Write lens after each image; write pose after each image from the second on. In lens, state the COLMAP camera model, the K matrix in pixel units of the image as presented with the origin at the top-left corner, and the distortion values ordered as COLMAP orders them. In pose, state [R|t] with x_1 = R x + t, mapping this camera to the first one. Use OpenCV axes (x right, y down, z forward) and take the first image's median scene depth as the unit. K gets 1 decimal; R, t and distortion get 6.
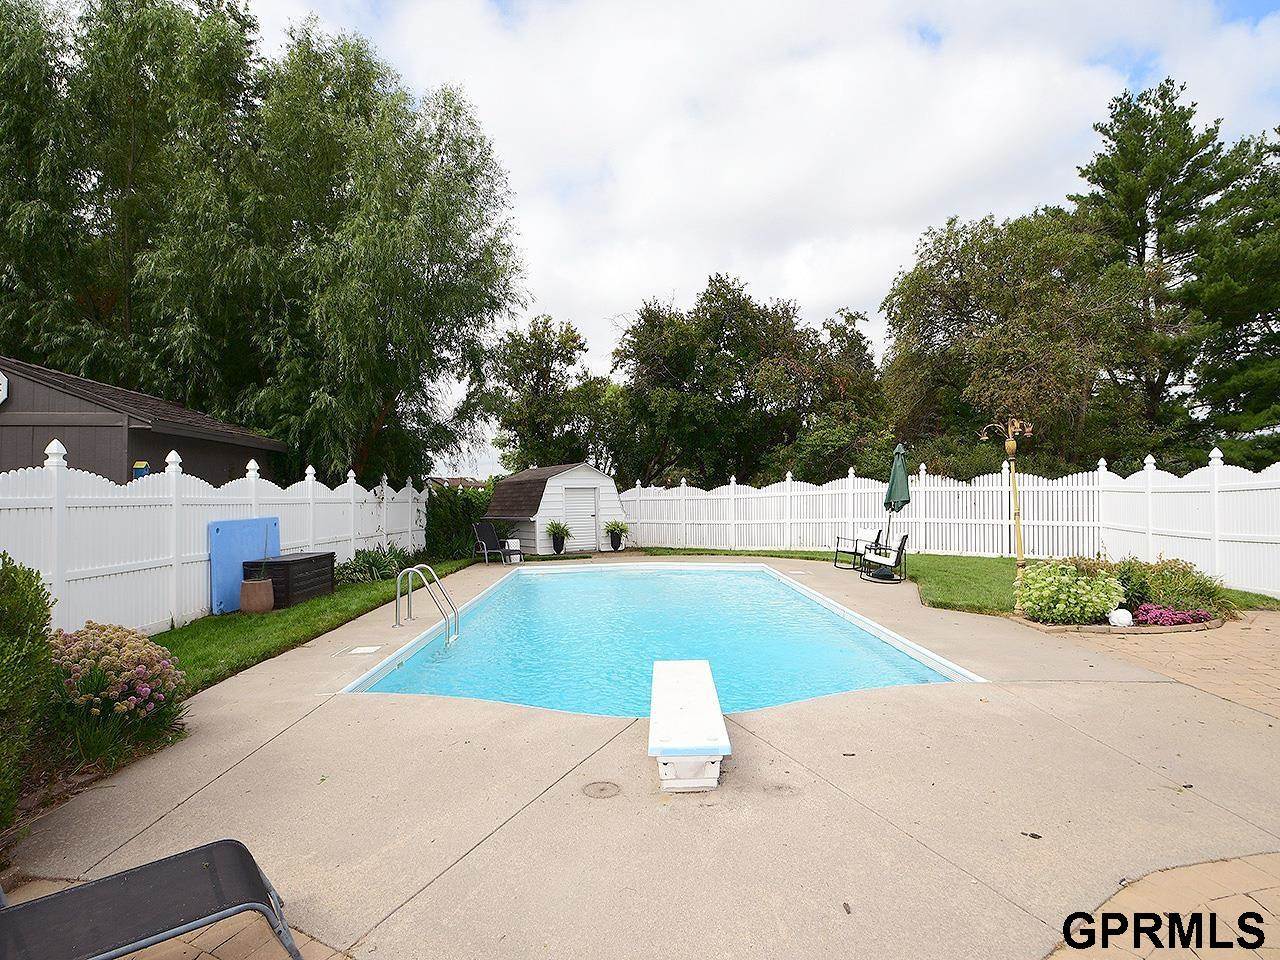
lens RADIAL K [[674.0, 0, 623.6], [0, 674.0, 496.6], [0, 0, 1]] dist [0.000850, -0.013668]
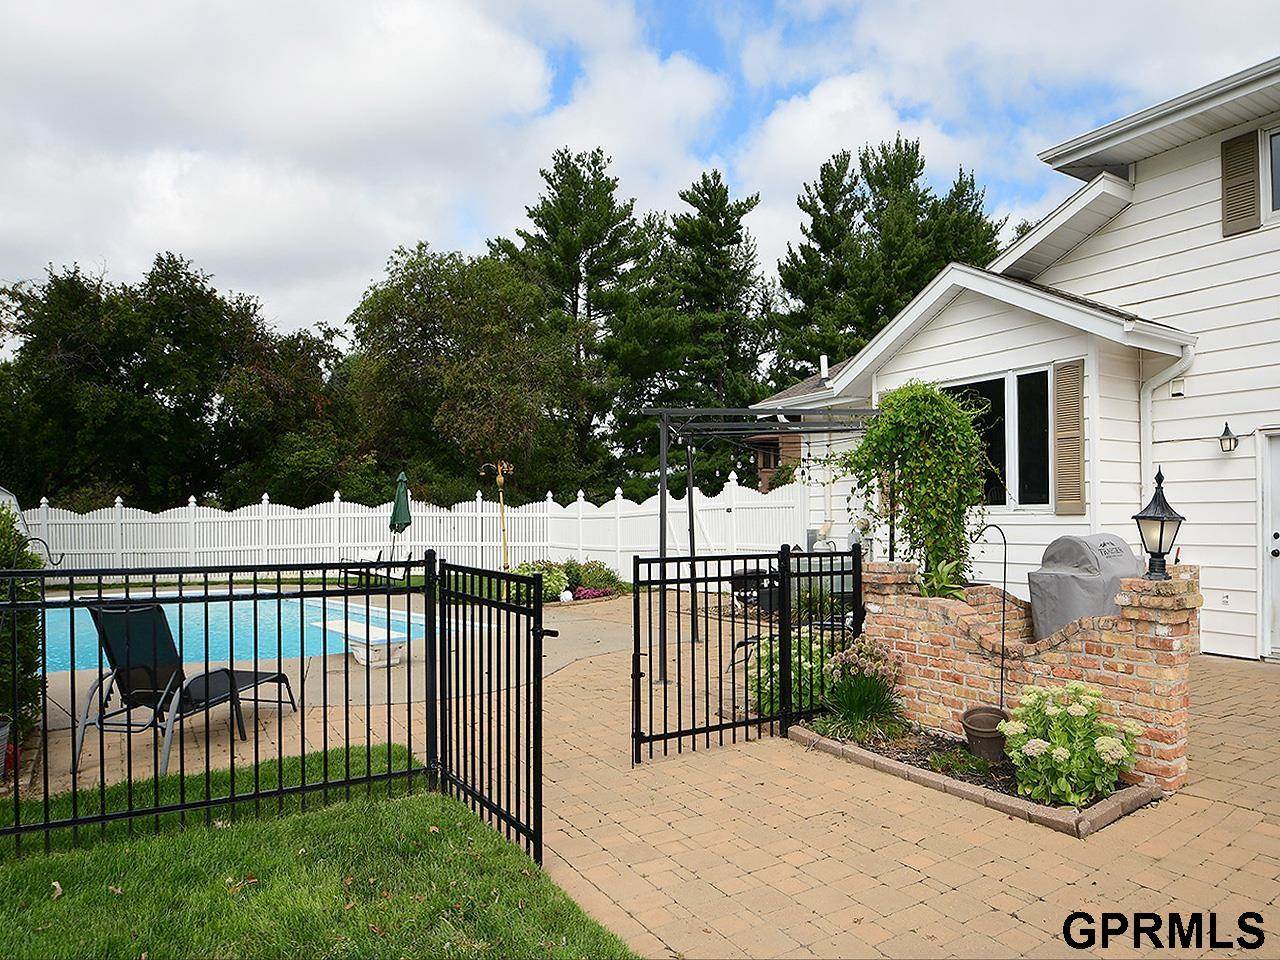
lens RADIAL K [[1143.2, 0, 746.0], [0, 1143.2, 527.1], [0, 0, 1]] dist [-0.048235, 0.008734]
pose [[0.686259, 0.012925, 0.727243, -0.385789], [-0.003372, 0.999888, -0.014589, 0.026243], [-0.727350, 0.007560, 0.686226, -0.479575]]
